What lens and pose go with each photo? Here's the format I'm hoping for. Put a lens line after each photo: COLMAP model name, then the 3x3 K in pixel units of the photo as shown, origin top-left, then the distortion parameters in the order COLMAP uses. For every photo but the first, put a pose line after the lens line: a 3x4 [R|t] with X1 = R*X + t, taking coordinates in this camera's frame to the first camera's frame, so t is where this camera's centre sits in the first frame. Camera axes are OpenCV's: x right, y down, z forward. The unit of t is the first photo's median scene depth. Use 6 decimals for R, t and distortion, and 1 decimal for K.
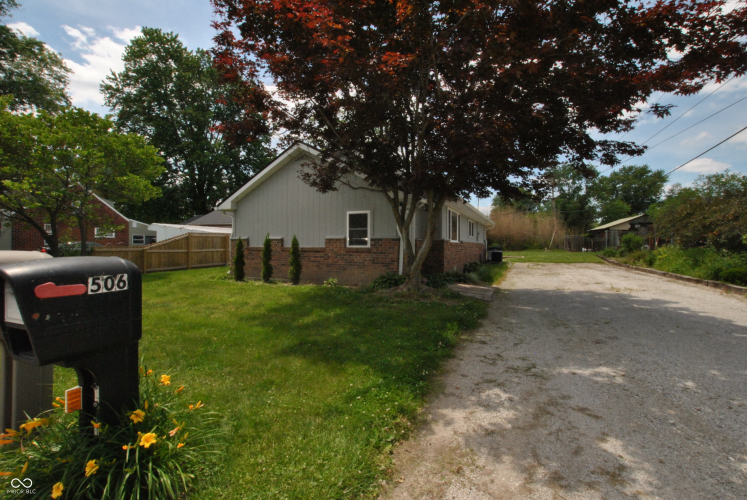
lens RADIAL K [[336.7, 0, 372.5], [0, 336.7, 242.2], [0, 0, 1]] dist [-0.037719, 0.006319]
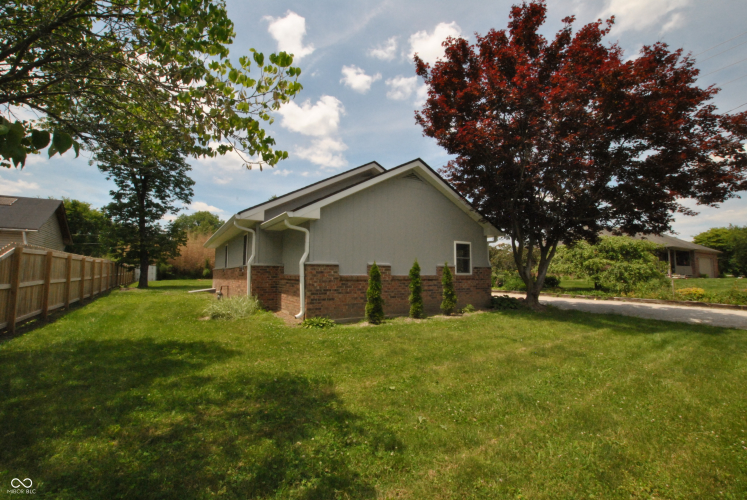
lens RADIAL K [[336.7, 0, 372.5], [0, 336.7, 242.2], [0, 0, 1]] dist [-0.037719, 0.006319]
pose [[0.556193, 0.071619, 0.827962, -0.915119], [-0.004829, 0.996541, -0.082958, 0.001503], [-0.831039, 0.042142, 0.554615, 0.536729]]
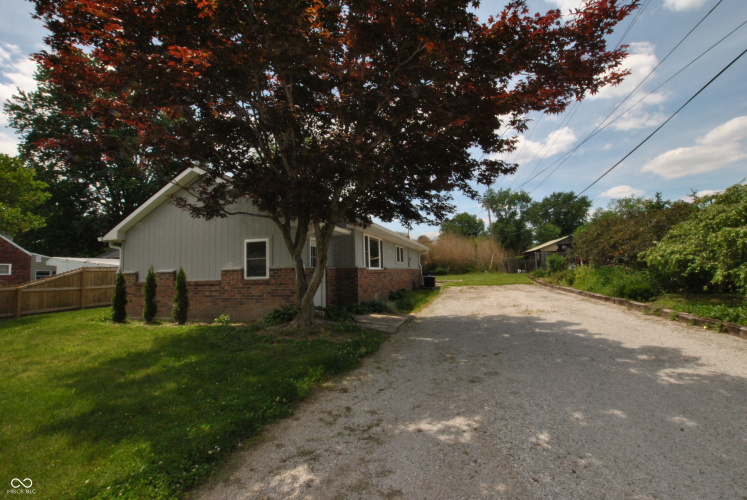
lens RADIAL K [[336.7, 0, 372.5], [0, 336.7, 242.2], [0, 0, 1]] dist [-0.037719, 0.006319]
pose [[0.990114, -0.021853, 0.138551, 0.119911], [0.032945, 0.996388, -0.078272, -0.002063], [-0.136340, 0.082063, 0.987257, 0.051081]]
